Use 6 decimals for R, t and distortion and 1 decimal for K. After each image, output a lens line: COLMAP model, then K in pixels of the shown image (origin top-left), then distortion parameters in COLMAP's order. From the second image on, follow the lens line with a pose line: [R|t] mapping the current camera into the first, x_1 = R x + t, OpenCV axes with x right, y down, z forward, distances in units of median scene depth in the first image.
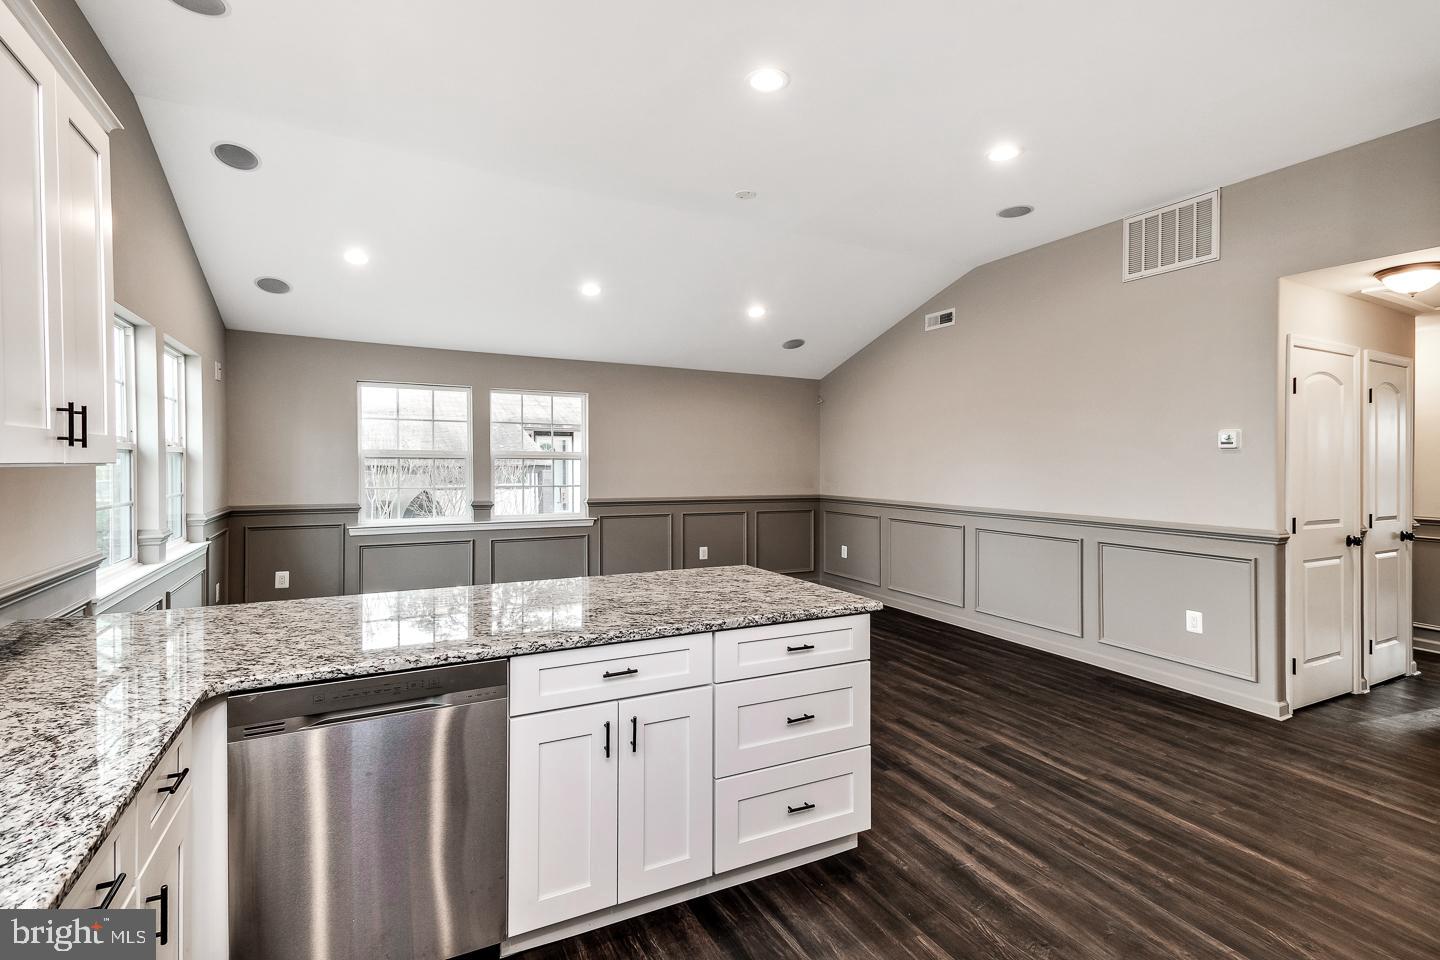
lens RADIAL K [[660.6, 0, 722.1], [0, 660.6, 470.6], [0, 0, 1]] dist [0.022131, -0.008641]
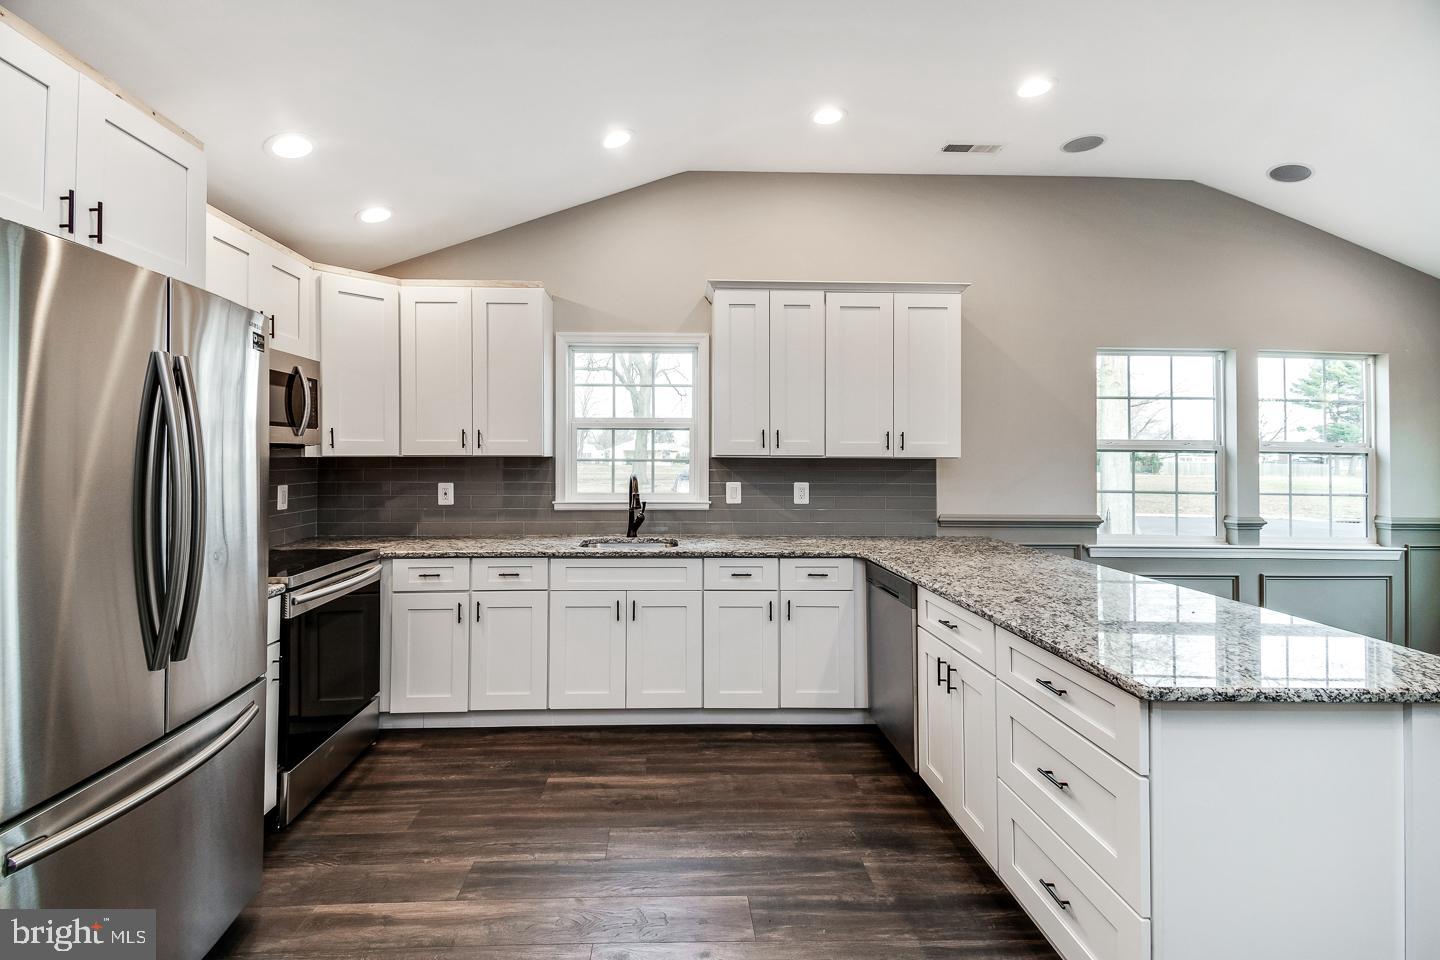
lens RADIAL K [[660.6, 0, 671.9], [0, 660.6, 442.2], [0, 0, 1]] dist [0.022131, -0.008641]
pose [[-0.446206, -0.030223, -0.894420, 0.617874], [-0.019434, 0.999521, -0.024079, 0.002472], [0.894719, 0.006638, -0.446580, 0.558789]]
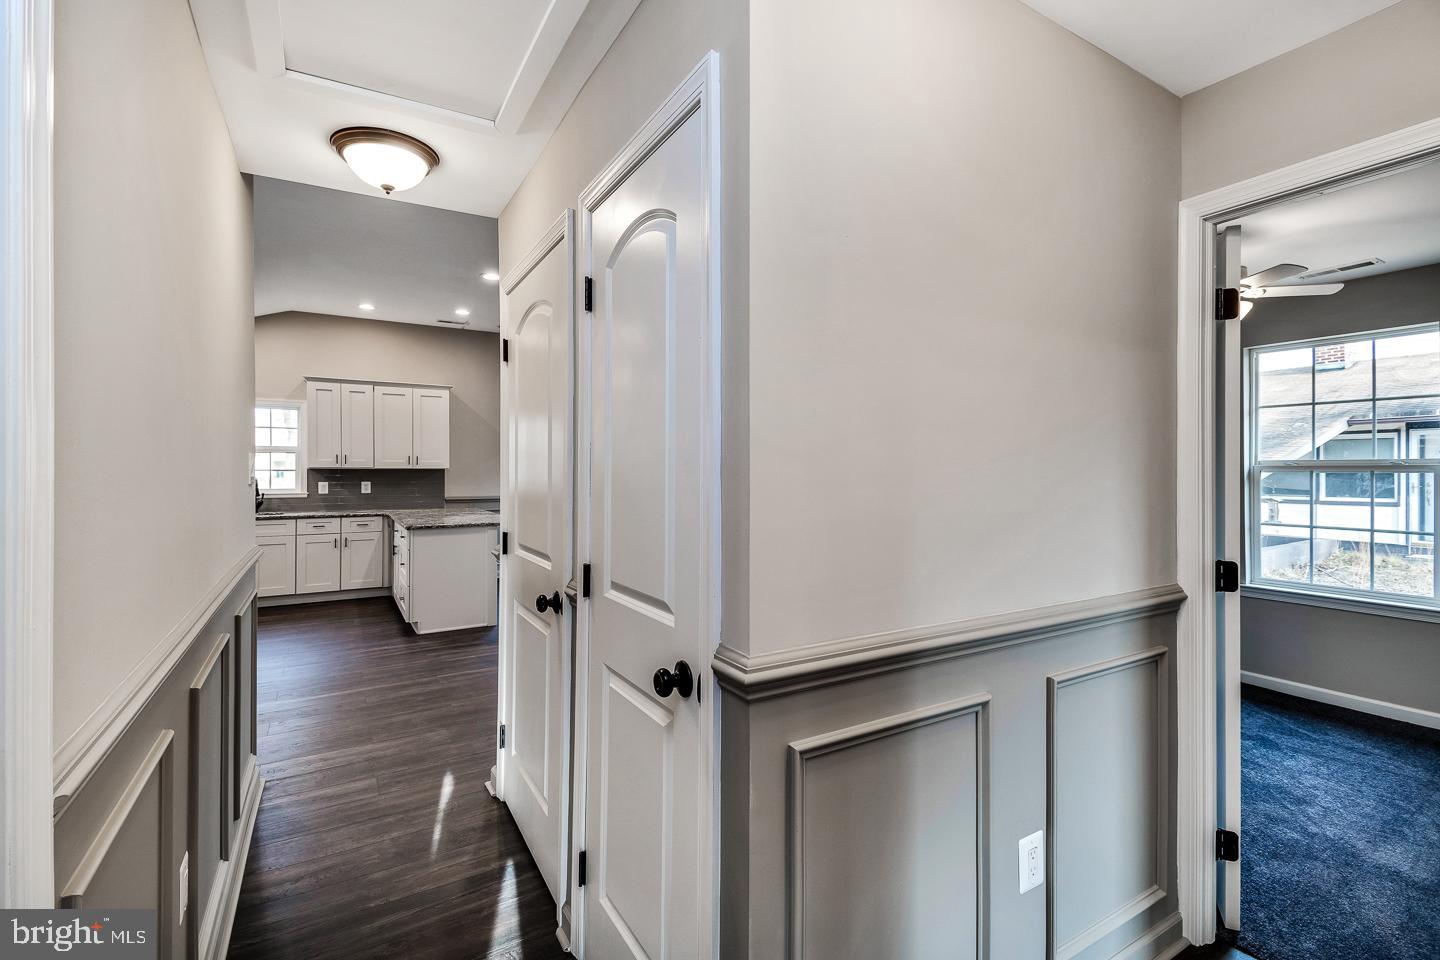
lens RADIAL K [[660.6, 0, 748.2], [0, 660.6, 467.1], [0, 0, 1]] dist [0.022131, -0.008641]
pose [[0.075544, -0.016921, -0.996999, 1.677843], [-0.009531, 0.999798, -0.017691, 0.016744], [0.997097, 0.010839, 0.075368, 1.274857]]
